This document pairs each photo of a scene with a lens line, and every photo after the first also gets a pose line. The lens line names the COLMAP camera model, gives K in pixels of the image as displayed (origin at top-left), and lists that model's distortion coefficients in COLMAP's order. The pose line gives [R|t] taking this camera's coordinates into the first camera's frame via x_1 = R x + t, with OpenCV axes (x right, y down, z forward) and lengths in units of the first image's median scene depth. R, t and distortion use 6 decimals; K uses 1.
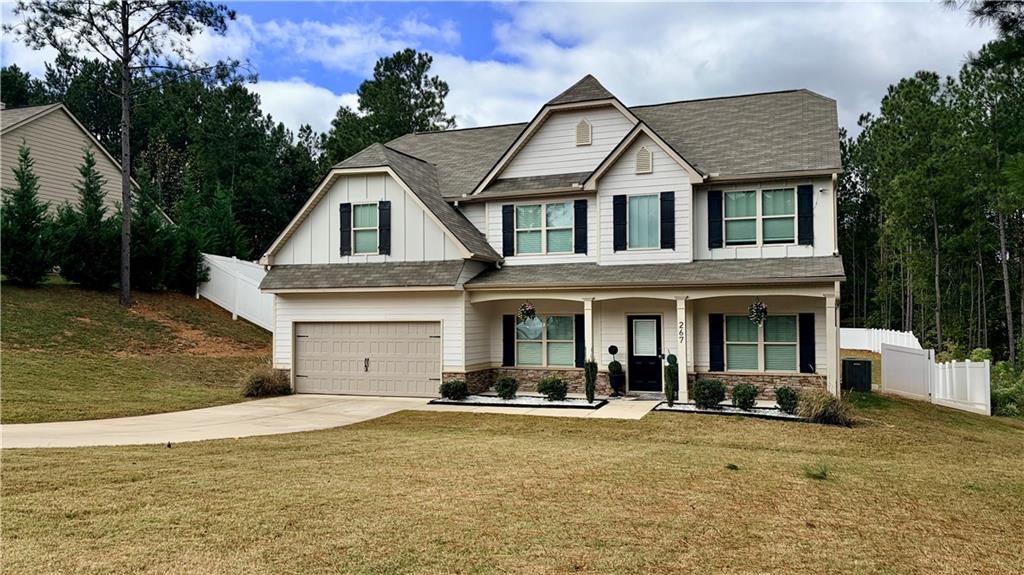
lens RADIAL K [[831.7, 0, 512.0], [0, 831.7, 287.5], [0, 0, 1]] dist [0.006384, 0.001320]
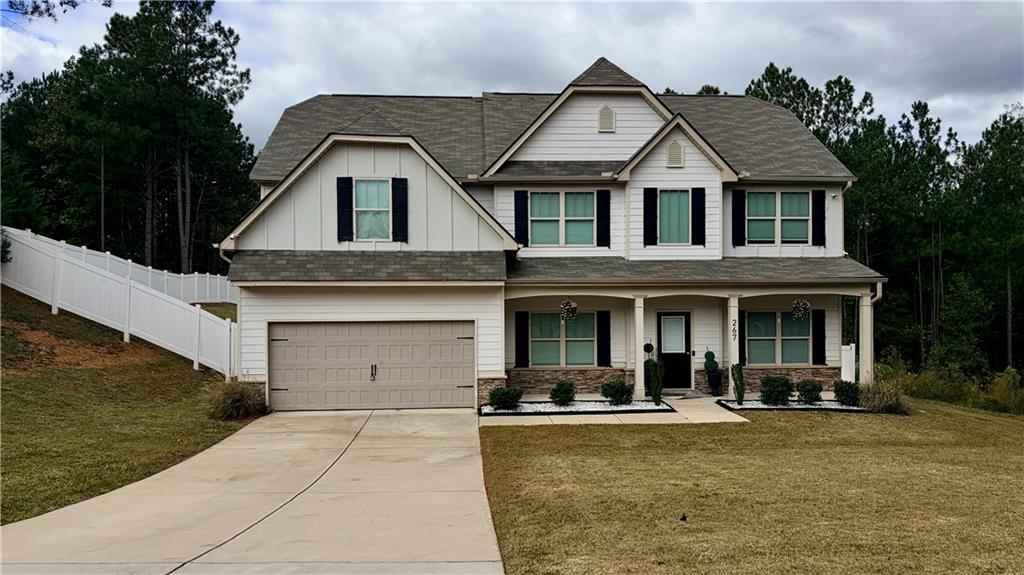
lens RADIAL K [[831.7, 0, 512.0], [0, 831.7, 287.5], [0, 0, 1]] dist [0.006384, 0.001320]
pose [[0.892315, 0.002560, 0.451405, -0.447595], [-0.016246, 0.999518, 0.026447, -0.018033], [-0.451120, -0.030933, 0.891927, 0.202612]]
